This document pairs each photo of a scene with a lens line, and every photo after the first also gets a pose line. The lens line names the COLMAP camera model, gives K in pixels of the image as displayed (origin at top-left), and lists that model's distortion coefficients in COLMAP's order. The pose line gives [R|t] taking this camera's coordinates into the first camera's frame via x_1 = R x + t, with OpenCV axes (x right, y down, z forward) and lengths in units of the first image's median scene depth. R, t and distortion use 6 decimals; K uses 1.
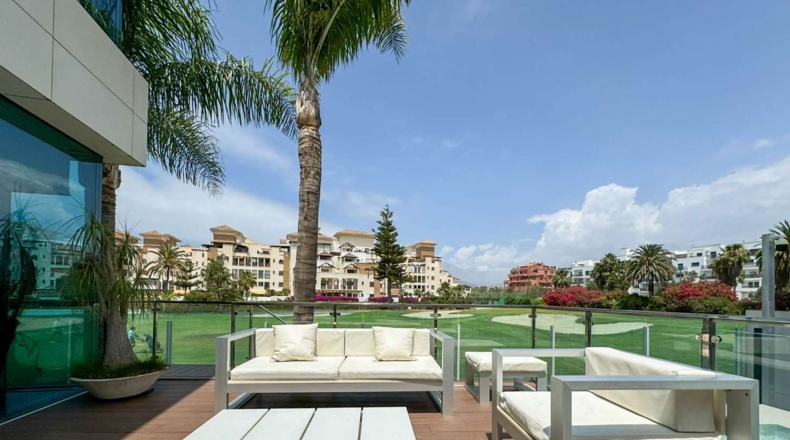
lens RADIAL K [[316.7, 0, 395.6], [0, 316.7, 294.0], [0, 0, 1]] dist [0.000573, 0.000298]
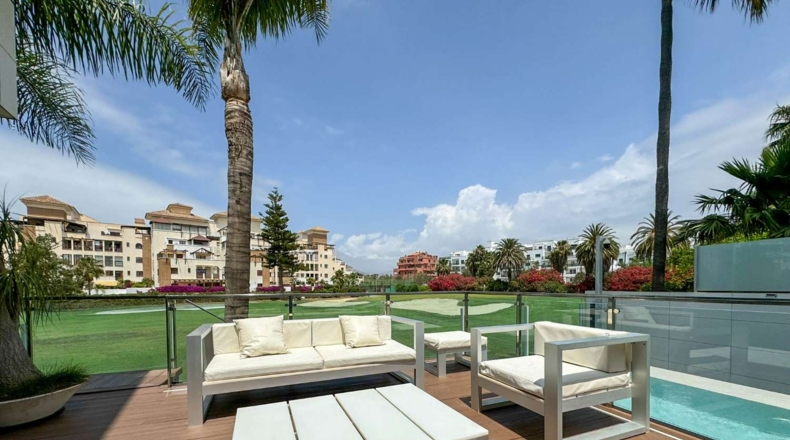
lens RADIAL K [[316.7, 0, 395.6], [0, 316.7, 294.0], [0, 0, 1]] dist [0.000573, 0.000298]
pose [[0.942401, -0.027877, 0.333320, -0.011039], [0.015324, 0.999073, 0.040230, -0.000282], [-0.334133, -0.032805, 0.941955, -0.001257]]
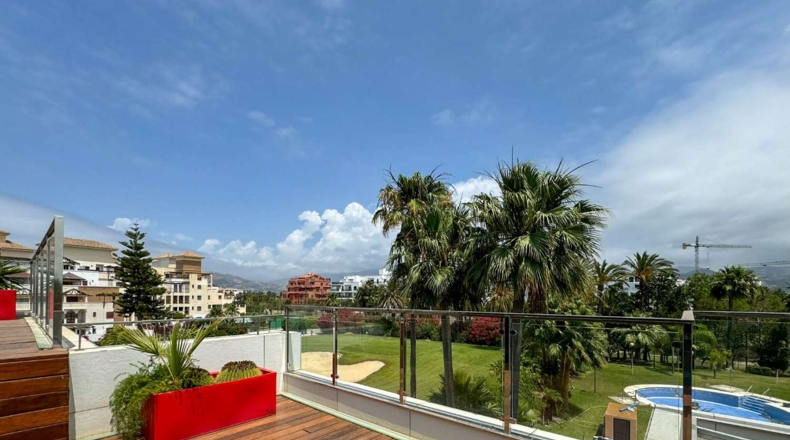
lens RADIAL K [[339.2, 0, 396.8], [0, 339.2, 294.4], [0, 0, 1]] dist [-0.000039, 0.000203]
pose [[0.795075, -0.008259, 0.606455, -0.019295], [0.001173, 0.999926, 0.012080, -0.087968], [-0.606510, -0.008894, 0.795026, -0.084873]]
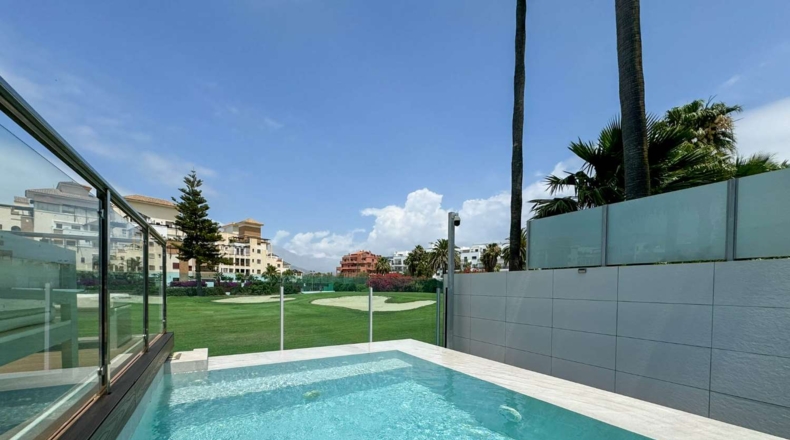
lens RADIAL K [[316.7, 0, 395.6], [0, 316.7, 294.0], [0, 0, 1]] dist [0.000573, 0.000298]
pose [[0.876812, -0.014754, 0.480607, 0.028251], [-0.004678, 0.999220, 0.039210, 0.007497], [-0.480810, -0.036628, 0.876059, -0.001770]]
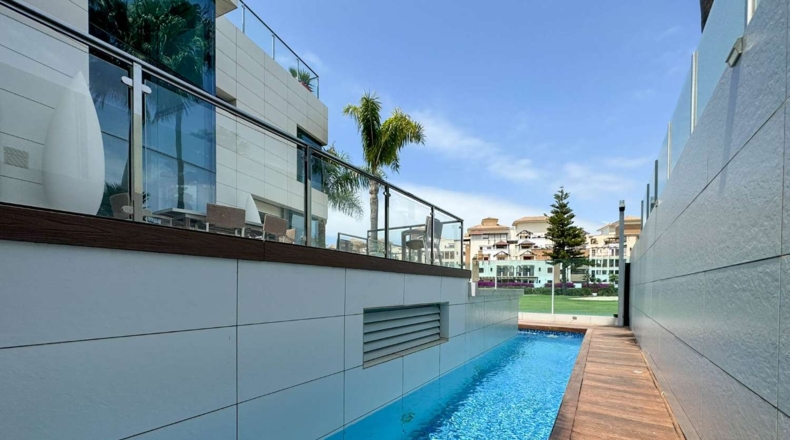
lens RADIAL K [[316.7, 0, 395.6], [0, 316.7, 294.0], [0, 0, 1]] dist [0.000573, 0.000298]
pose [[0.820247, 0.004697, -0.571990, 0.090746], [0.008896, 0.999741, 0.020967, 0.017653], [0.571940, -0.022287, 0.819993, -0.072457]]
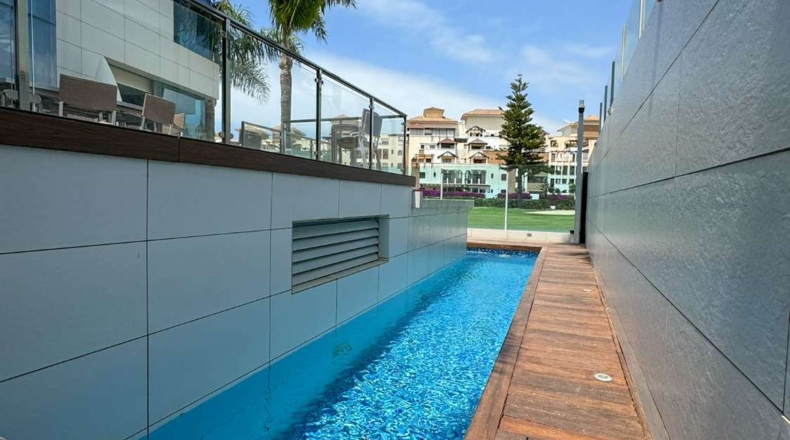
lens RADIAL K [[421.0, 0, 395.0], [0, 421.0, 220.0], [0, 0, 1]] dist [-0.002457, -0.000093]
pose [[0.917989, 0.029562, -0.395503, 0.091677], [-0.007400, 0.998321, 0.057443, 0.017556], [0.396537, -0.049805, 0.916667, -0.077623]]
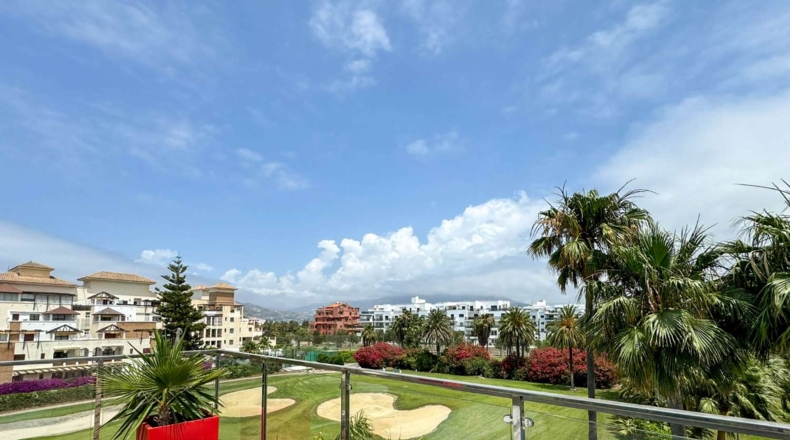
lens RADIAL K [[350.6, 0, 397.1], [0, 350.6, 292.6], [0, 0, 1]] dist [0.000215, -0.000150]
pose [[0.828827, 0.030152, 0.558691, -0.049578], [0.011699, 0.997395, -0.071183, -0.100109], [-0.559382, 0.065534, 0.826315, -0.013056]]
